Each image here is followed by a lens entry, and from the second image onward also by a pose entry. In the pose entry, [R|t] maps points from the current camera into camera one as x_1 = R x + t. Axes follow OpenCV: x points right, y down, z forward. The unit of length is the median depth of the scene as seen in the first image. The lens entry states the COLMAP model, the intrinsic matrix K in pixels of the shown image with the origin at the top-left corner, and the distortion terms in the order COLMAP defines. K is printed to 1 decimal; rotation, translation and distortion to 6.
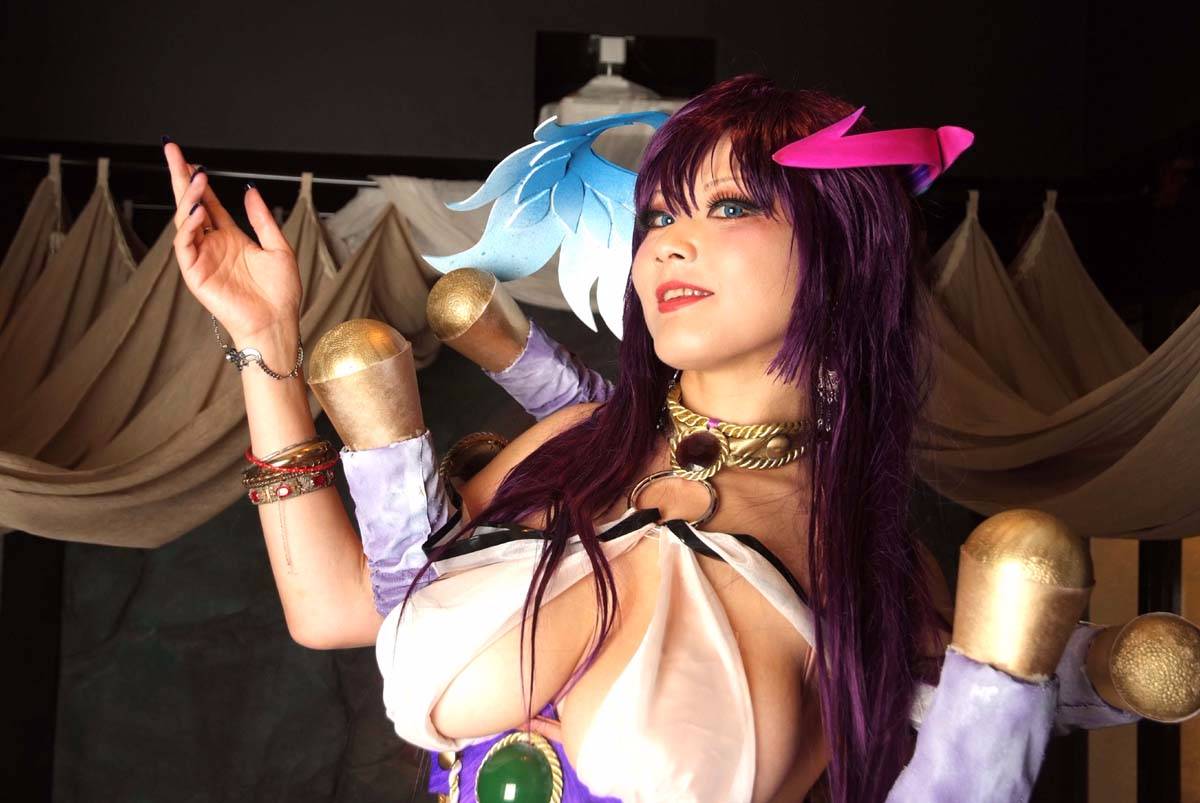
lens RADIAL K [[1502.7, 0, 608.5], [0, 1502.7, 404.7], [0, 0, 1]] dist [0.131442, 0.000000]
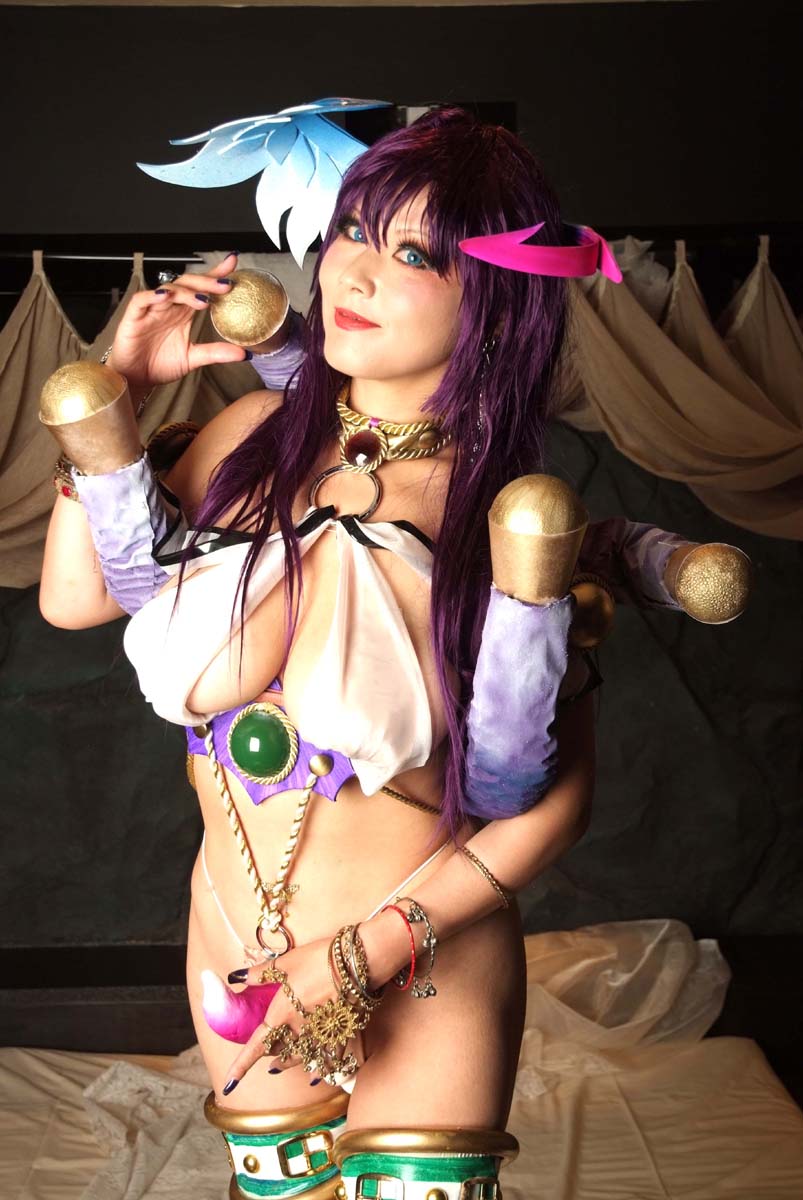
lens RADIAL K [[1716.6, 0, 403.6], [0, 1716.6, 602.7], [0, 0, 1]] dist [0.153718, 0.000000]
pose [[0.997479, -0.039519, -0.058945, 0.052184], [0.043056, 0.997270, 0.059997, 0.029578], [0.056413, -0.062384, 0.996457, -0.233144]]
